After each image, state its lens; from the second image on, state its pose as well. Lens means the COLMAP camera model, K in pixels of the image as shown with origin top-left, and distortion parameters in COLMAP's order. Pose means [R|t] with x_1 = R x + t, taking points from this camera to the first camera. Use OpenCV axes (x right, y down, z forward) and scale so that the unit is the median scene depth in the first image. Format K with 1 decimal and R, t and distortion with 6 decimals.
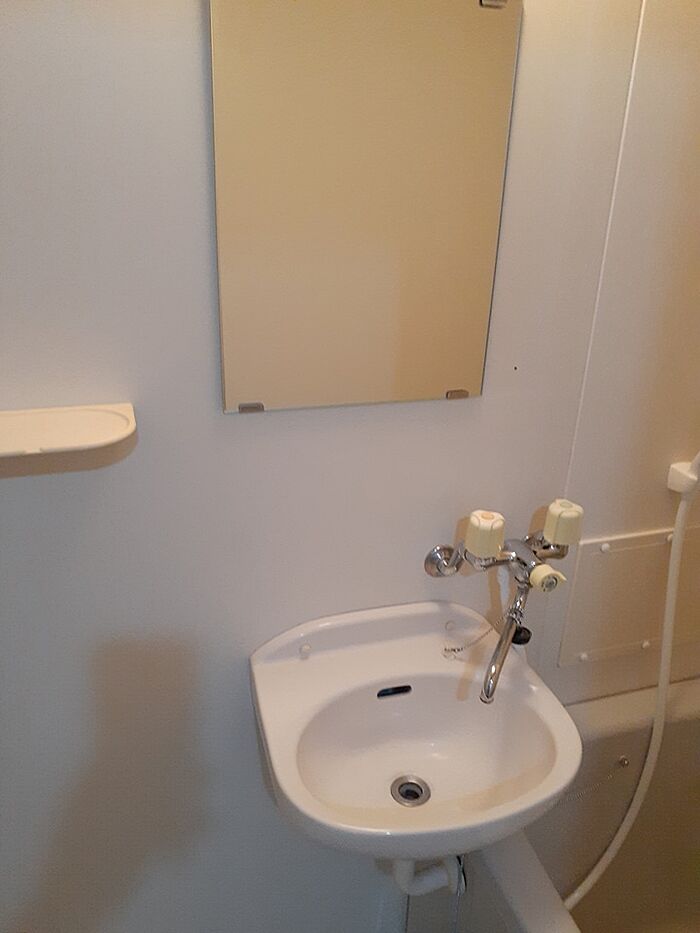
lens RADIAL K [[723.2, 0, 346.2], [0, 723.2, 468.1], [0, 0, 1]] dist [-0.002221, -0.014260]
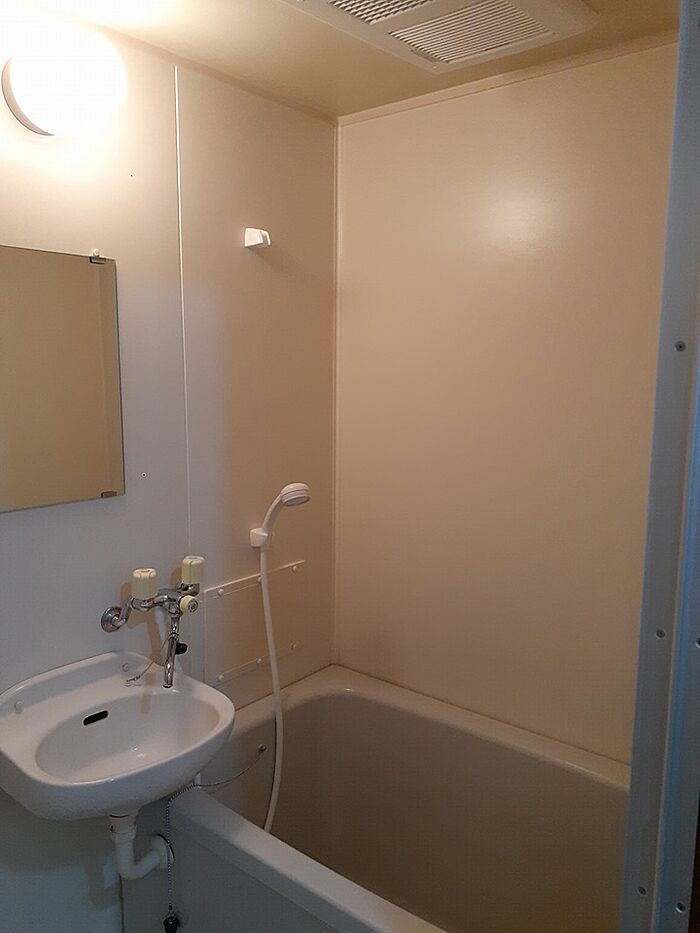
lens RADIAL K [[723.2, 0, 350.9], [0, 723.2, 467.5], [0, 0, 1]] dist [-0.002221, -0.014260]
pose [[0.828327, -0.091595, 0.552706, -0.235509], [0.219899, 0.960529, -0.170376, 0.194230], [-0.515285, 0.262667, 0.815774, -0.445509]]
